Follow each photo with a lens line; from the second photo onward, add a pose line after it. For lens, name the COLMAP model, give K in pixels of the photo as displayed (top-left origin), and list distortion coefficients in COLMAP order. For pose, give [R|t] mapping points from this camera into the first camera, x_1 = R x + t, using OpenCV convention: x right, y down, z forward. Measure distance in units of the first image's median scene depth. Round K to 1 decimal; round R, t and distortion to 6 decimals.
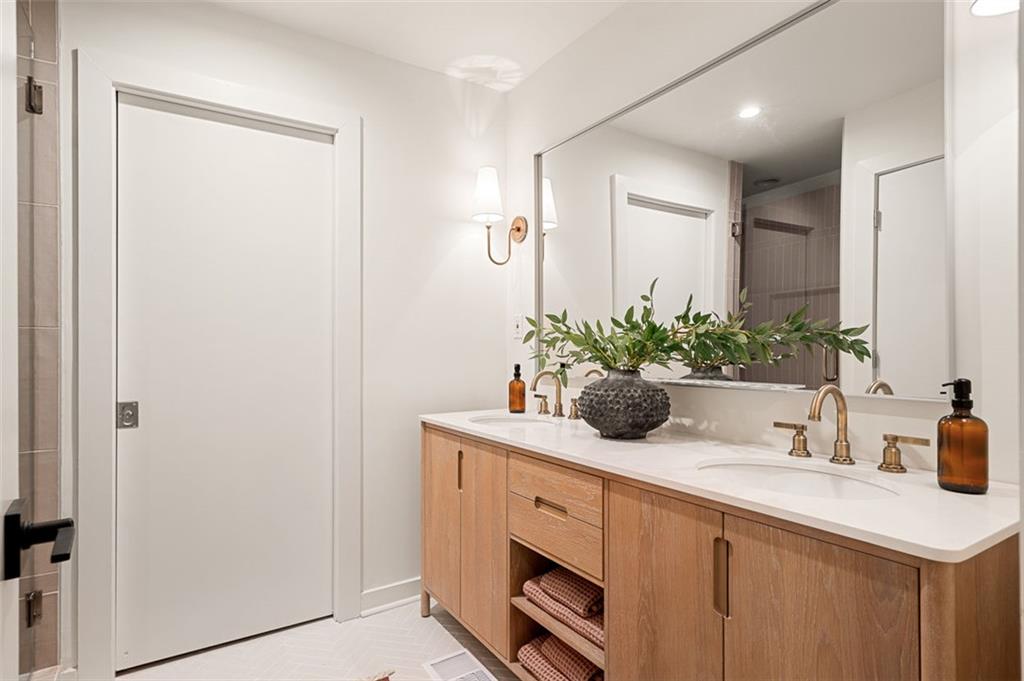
lens RADIAL K [[587.2, 0, 512.0], [0, 587.2, 340.5], [0, 0, 1]] dist [-0.001773, -0.000473]
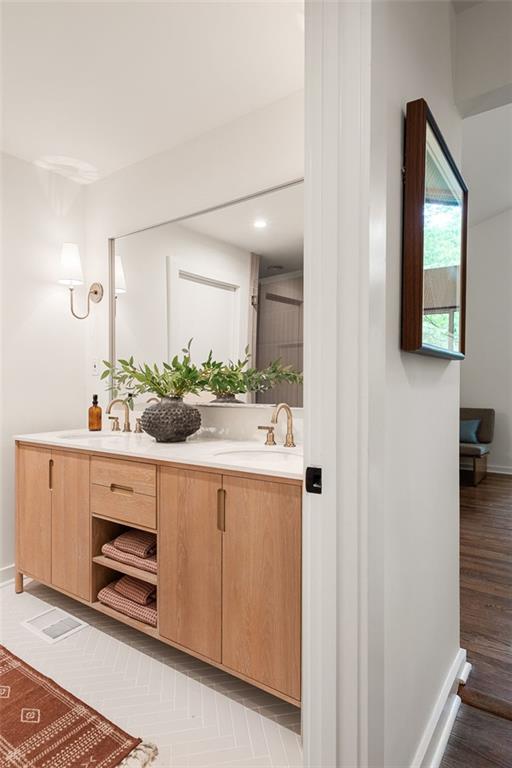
lens RADIAL K [[440.4, 0, 251.5], [0, 440.4, 380.4], [0, 0, 1]] dist [-0.001773, -0.000473]
pose [[0.937843, -0.000177, 0.347059, -0.010449], [-0.002803, 0.999963, 0.008084, -0.002897], [-0.347048, -0.008554, 0.937808, -0.127892]]
